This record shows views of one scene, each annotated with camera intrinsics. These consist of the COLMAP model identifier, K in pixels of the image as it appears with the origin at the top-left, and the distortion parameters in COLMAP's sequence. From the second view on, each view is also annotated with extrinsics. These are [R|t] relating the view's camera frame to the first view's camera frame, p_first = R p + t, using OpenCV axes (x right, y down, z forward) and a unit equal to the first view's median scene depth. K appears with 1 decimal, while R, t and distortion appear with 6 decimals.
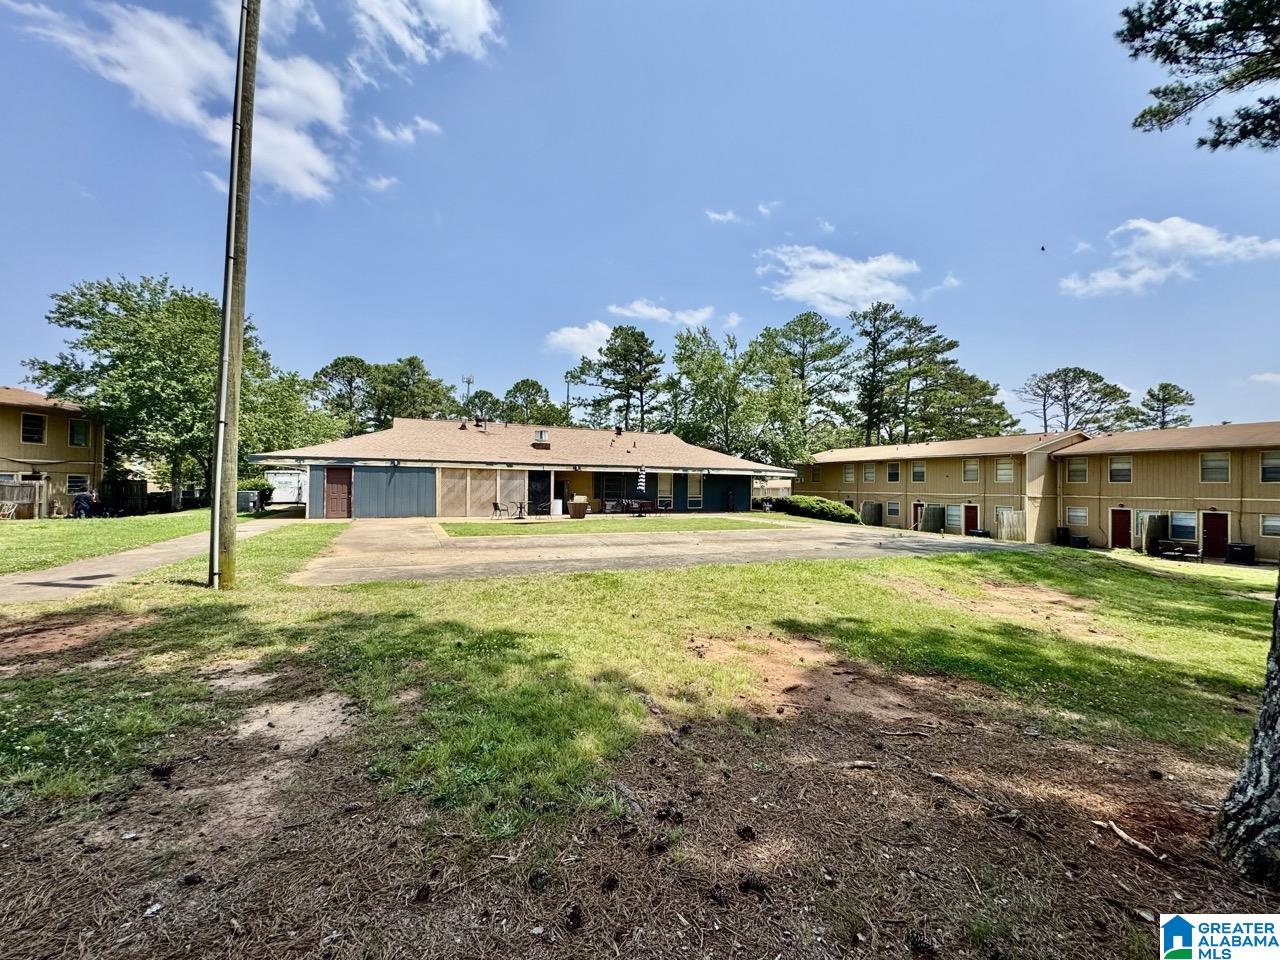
lens RADIAL K [[511.4, 0, 635.7], [0, 511.4, 478.6], [0, 0, 1]] dist [-0.005235, 0.000187]
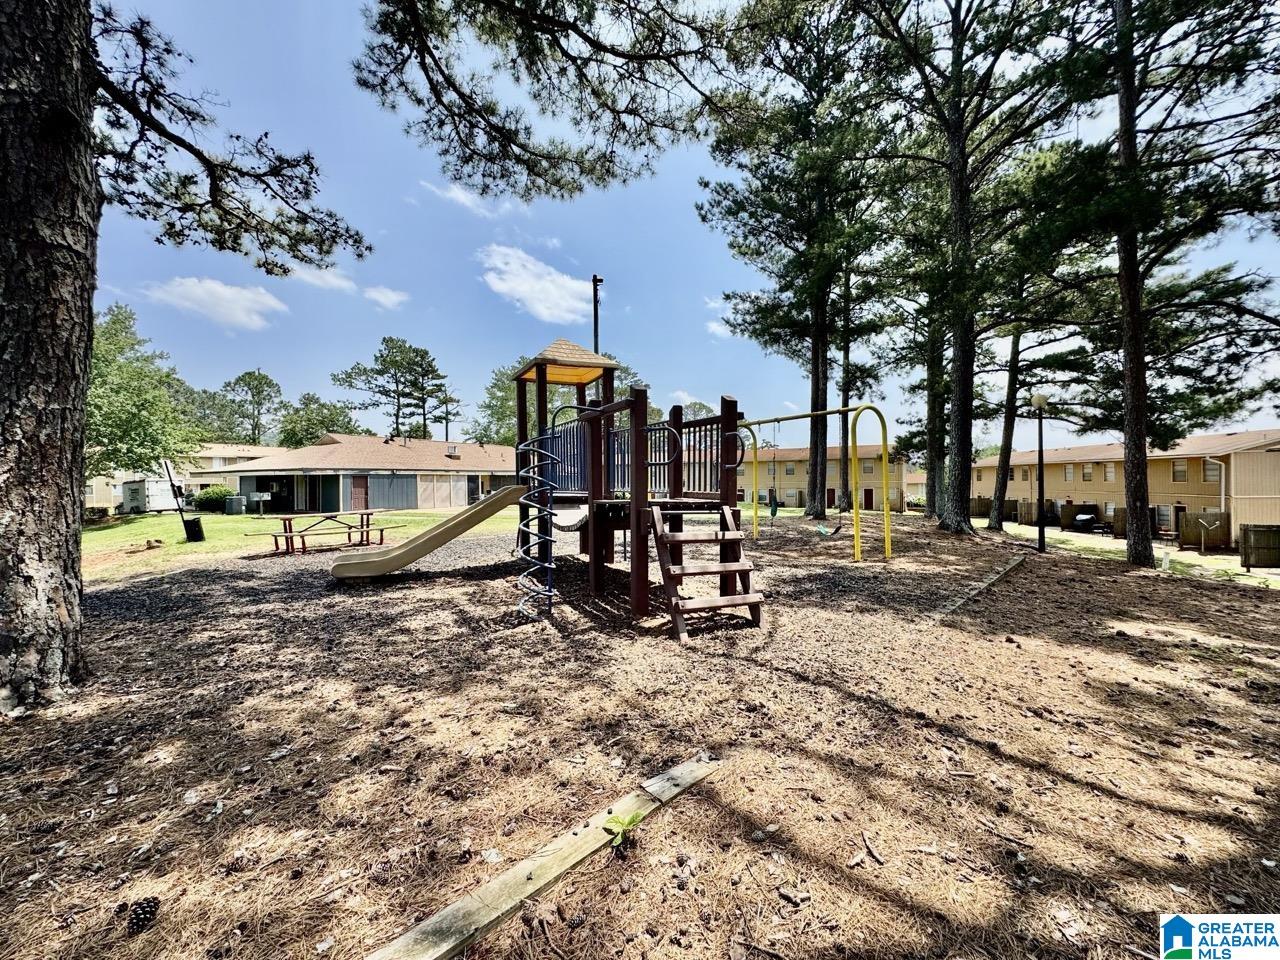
lens RADIAL K [[511.4, 0, 642.5], [0, 511.4, 485.4], [0, 0, 1]] dist [-0.005235, 0.000187]
pose [[0.800007, -0.029550, 0.599263, -0.324693], [0.016724, 0.999497, 0.026959, -0.008346], [-0.599758, -0.011545, 0.800098, -0.225023]]
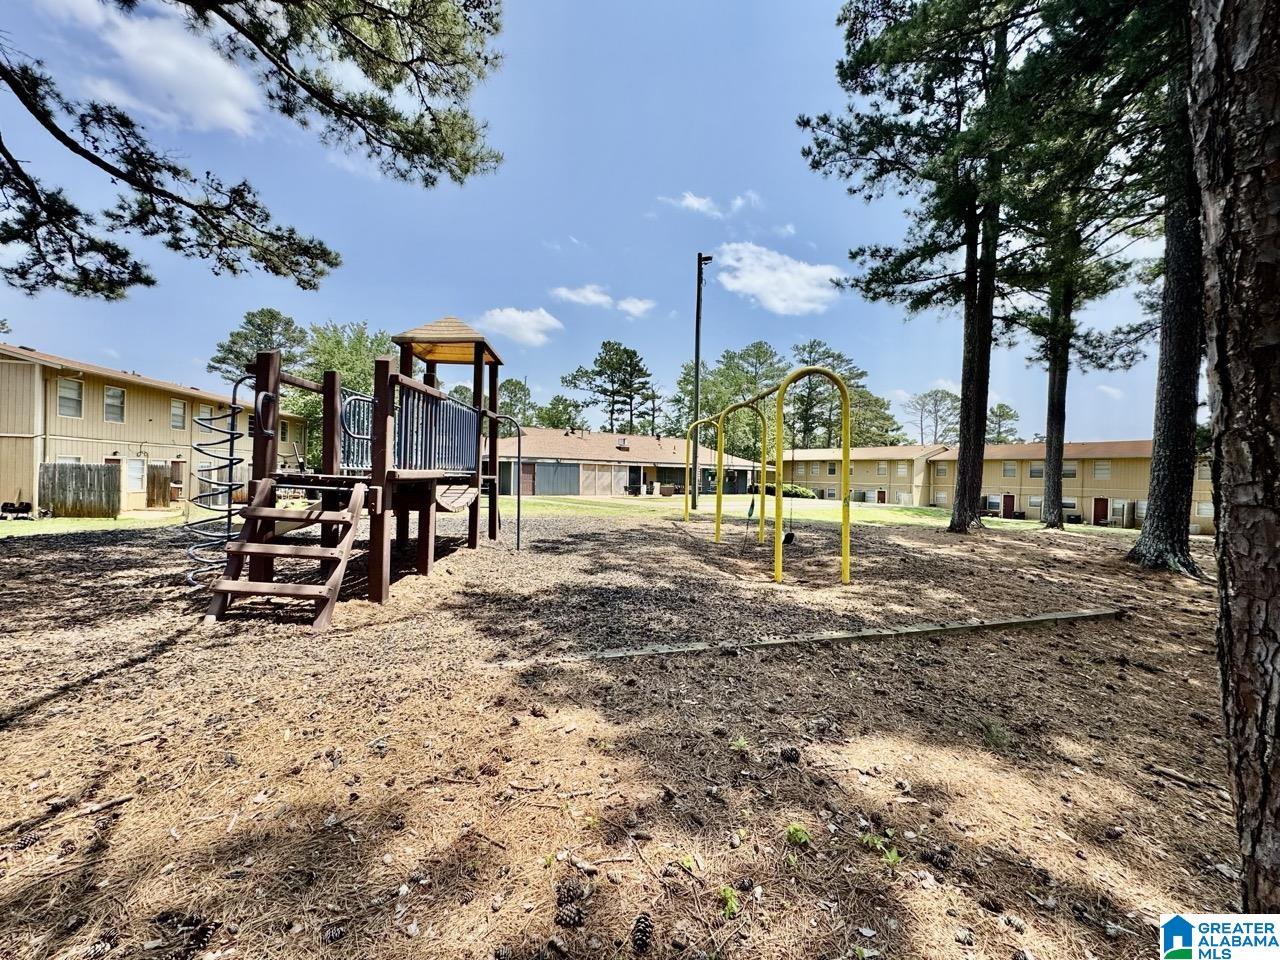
lens RADIAL K [[511.4, 0, 639.2], [0, 511.4, 486.7], [0, 0, 1]] dist [-0.005235, 0.000187]
pose [[0.983811, 0.006116, 0.179103, -0.215238], [-0.012874, 0.999247, 0.036594, -0.004610], [-0.178745, -0.038308, 0.983149, -0.248868]]
